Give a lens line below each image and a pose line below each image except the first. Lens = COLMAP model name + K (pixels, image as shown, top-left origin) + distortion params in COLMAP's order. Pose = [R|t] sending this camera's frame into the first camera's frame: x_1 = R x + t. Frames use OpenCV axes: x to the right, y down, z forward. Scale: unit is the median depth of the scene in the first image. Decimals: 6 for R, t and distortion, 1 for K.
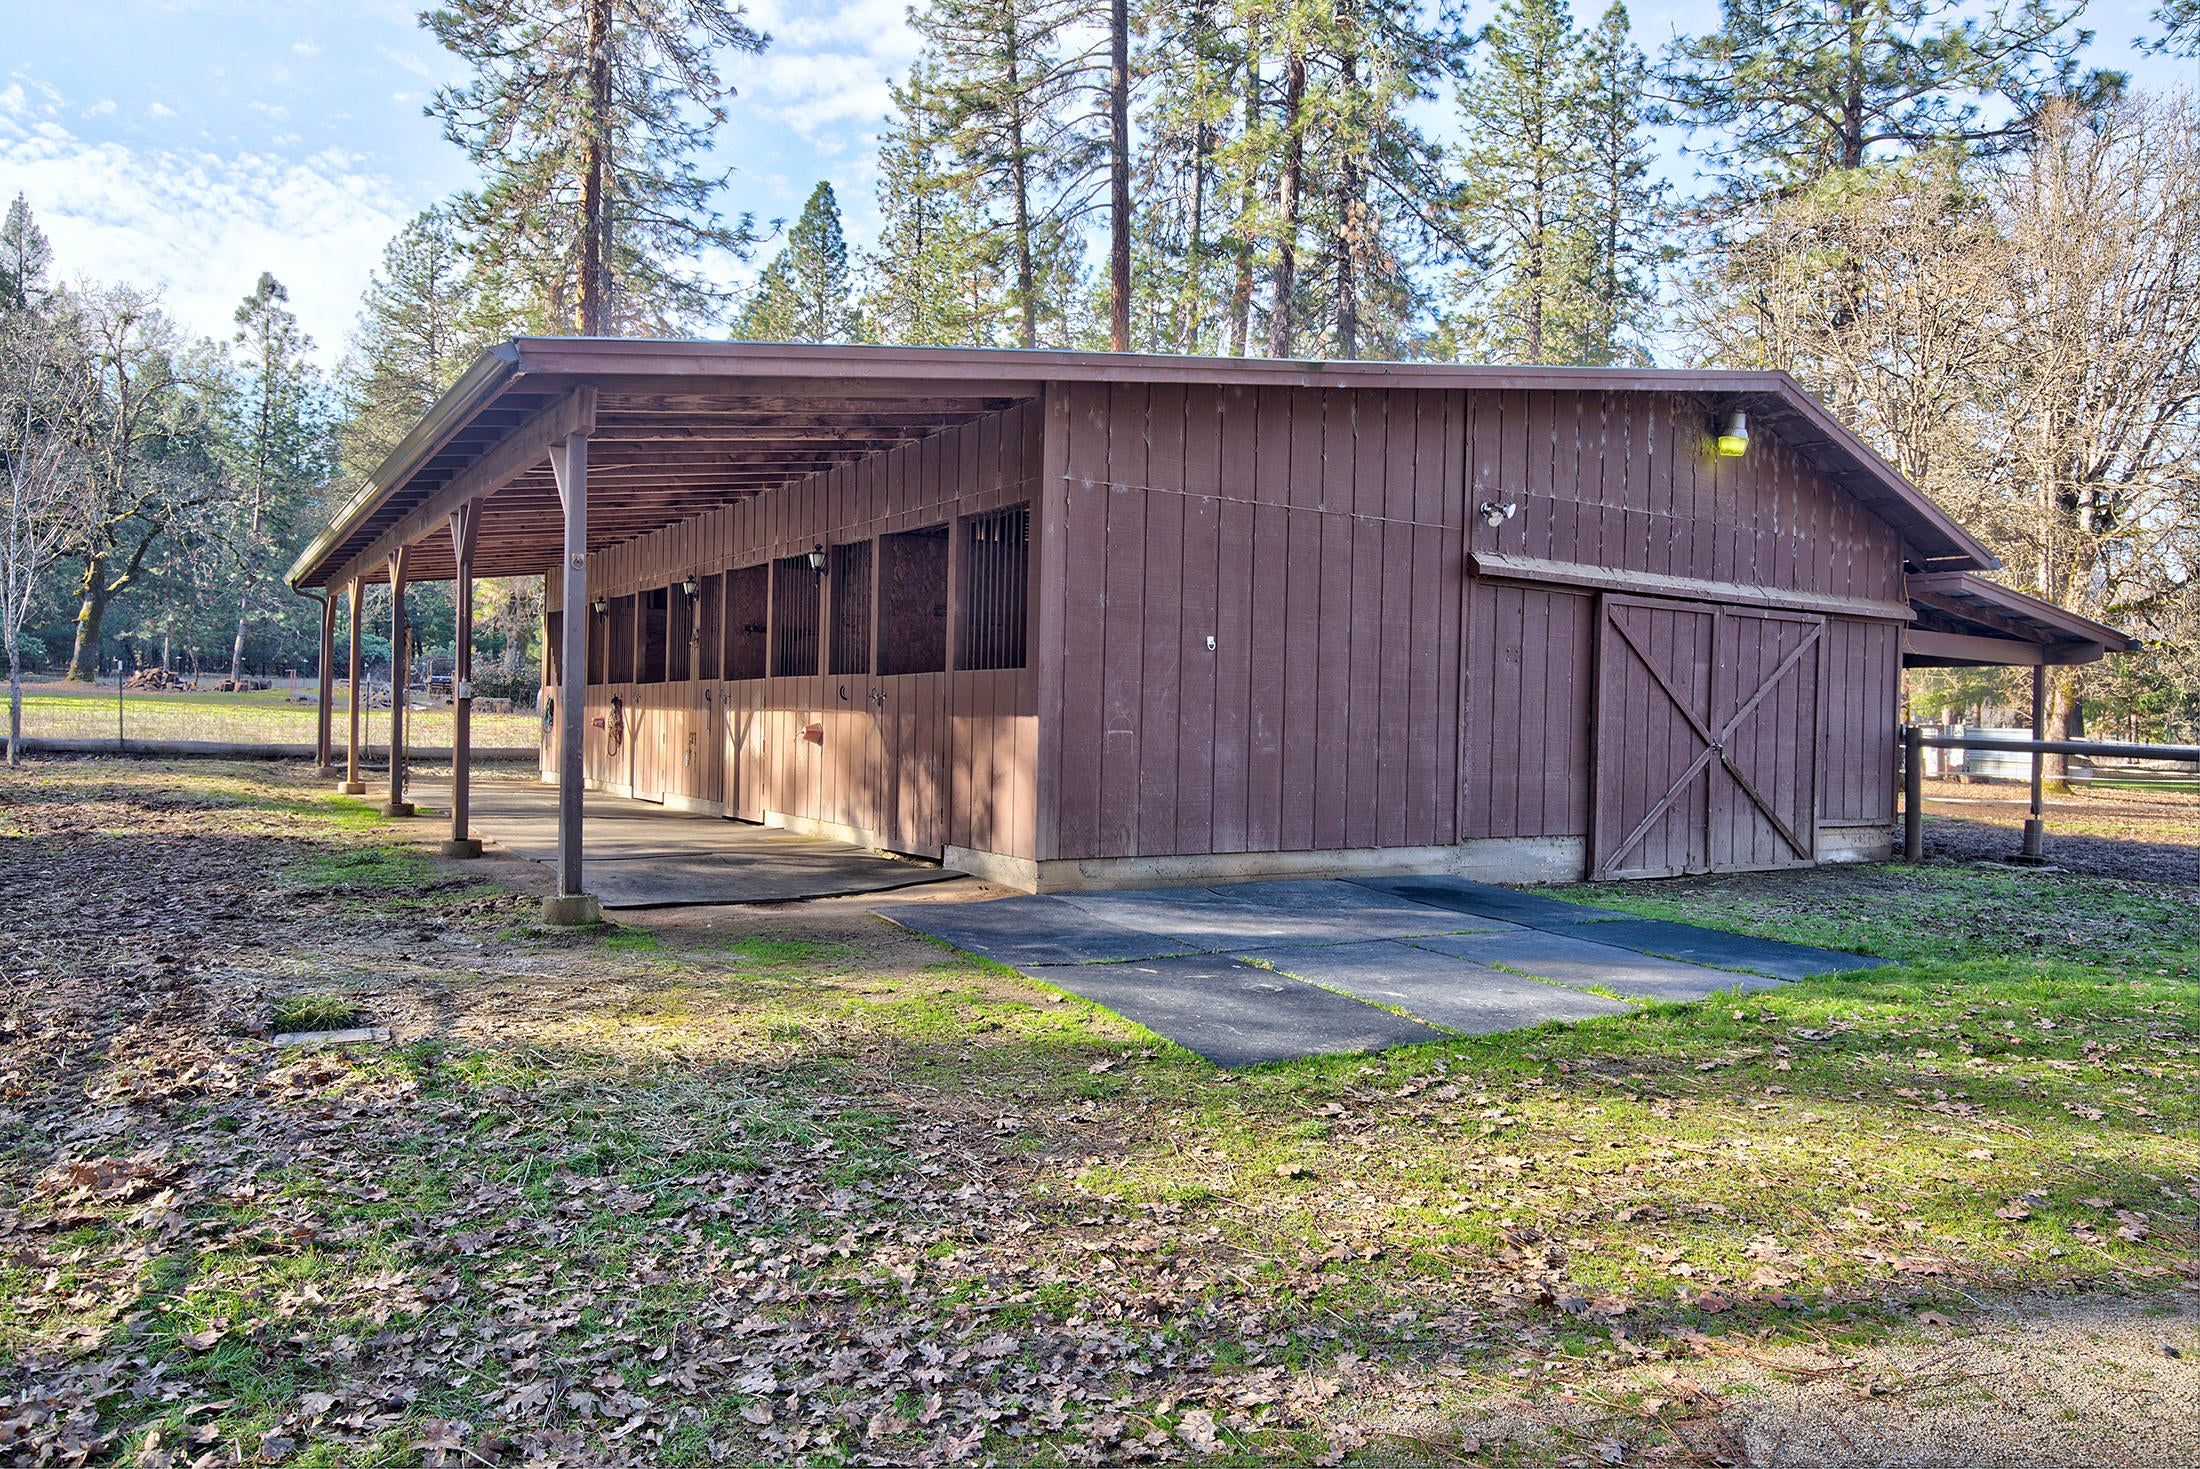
lens RADIAL K [[1418.4, 0, 1100.0], [0, 1418.4, 734.5], [0, 0, 1]] dist [-0.001027, 0.002109]
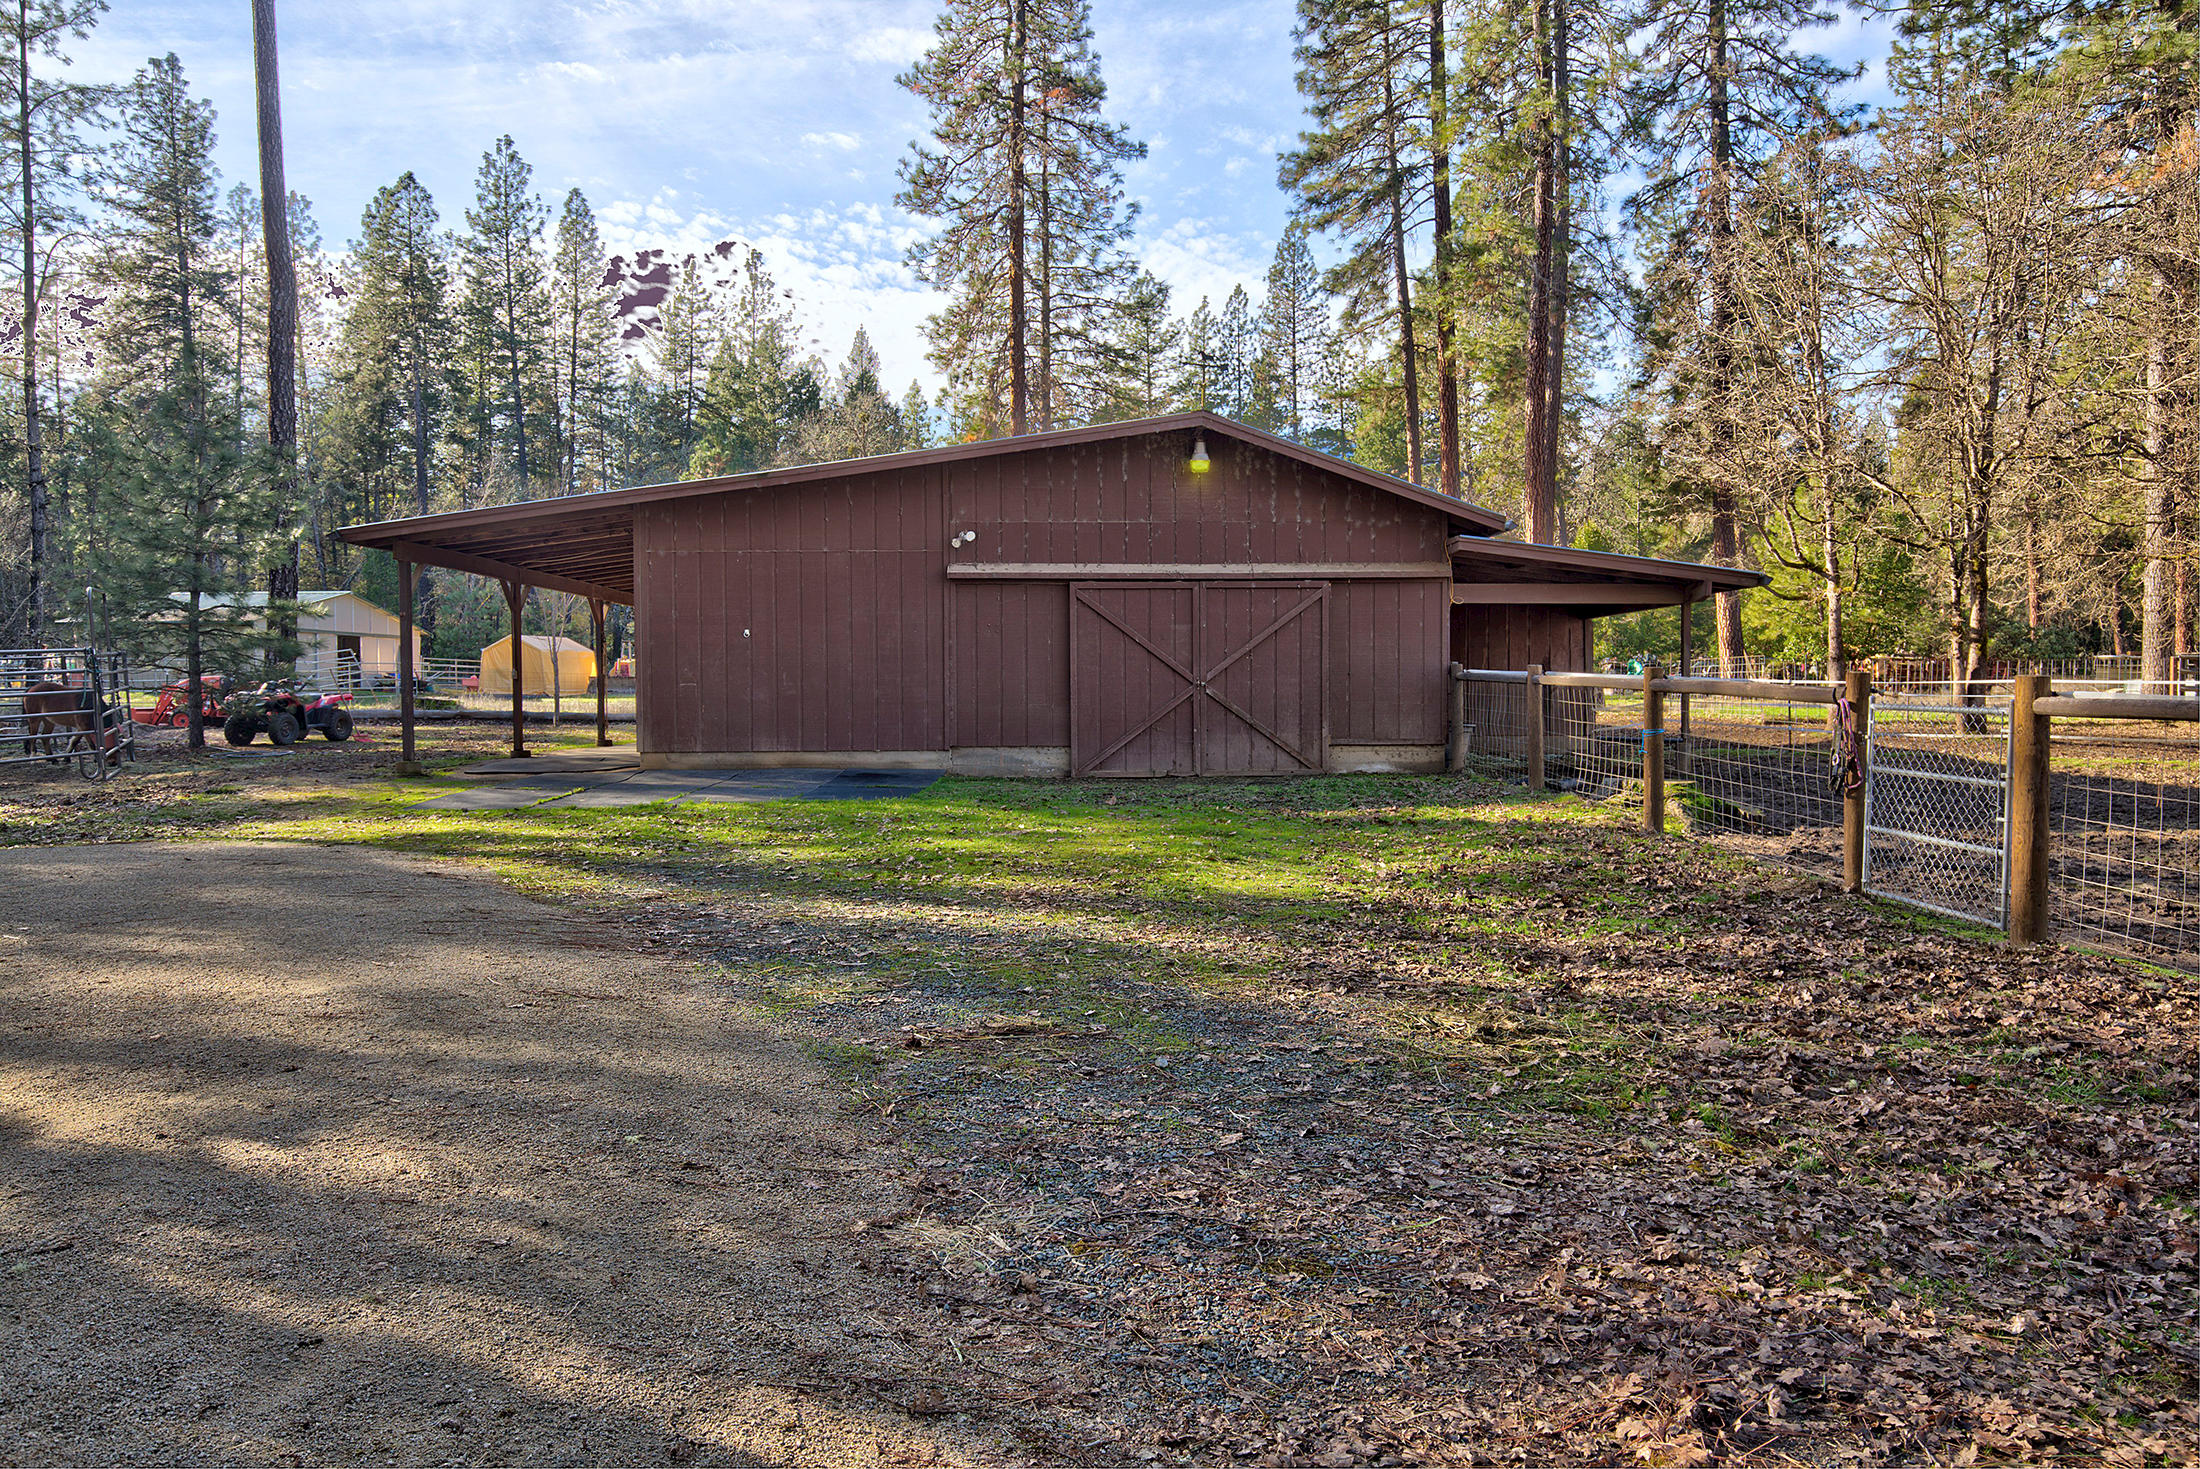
lens RADIAL K [[1418.4, 0, 1100.0], [0, 1418.4, 734.5], [0, 0, 1]] dist [-0.001027, 0.002109]
pose [[0.848903, -0.013901, -0.528366, 1.092372], [0.019034, 0.999810, 0.004277, 0.050063], [0.528206, -0.013688, 0.849006, -0.224284]]
